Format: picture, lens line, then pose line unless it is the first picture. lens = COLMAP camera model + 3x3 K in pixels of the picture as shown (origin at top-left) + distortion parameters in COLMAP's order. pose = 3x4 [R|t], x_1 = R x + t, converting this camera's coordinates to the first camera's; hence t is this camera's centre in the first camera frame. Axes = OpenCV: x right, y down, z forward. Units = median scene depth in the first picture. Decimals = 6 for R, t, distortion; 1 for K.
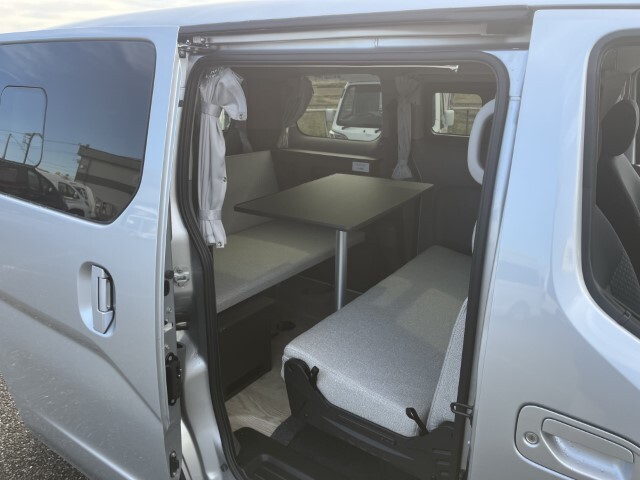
lens RADIAL K [[485.7, 0, 324.2], [0, 485.7, 242.1], [0, 0, 1]] dist [0.055307, -0.078870]
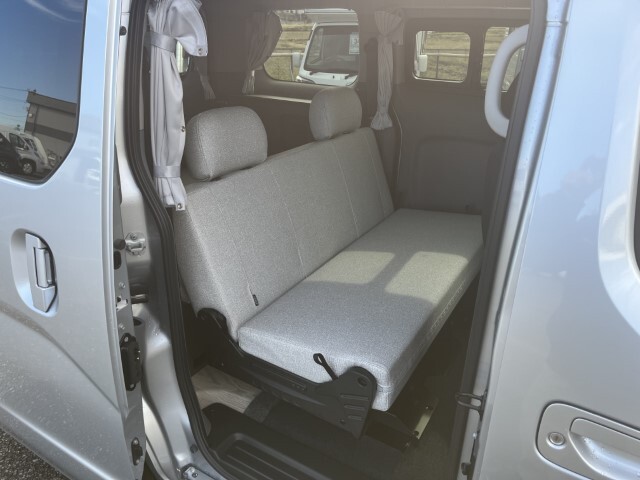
lens RADIAL K [[485.7, 0, 317.3], [0, 485.7, 241.4], [0, 0, 1]] dist [0.055307, -0.078870]
pose [[0.998433, -0.011598, 0.054737, -0.020710], [0.006191, 0.995173, 0.097938, -0.016178], [-0.055609, -0.097446, 0.993686, 0.126394]]
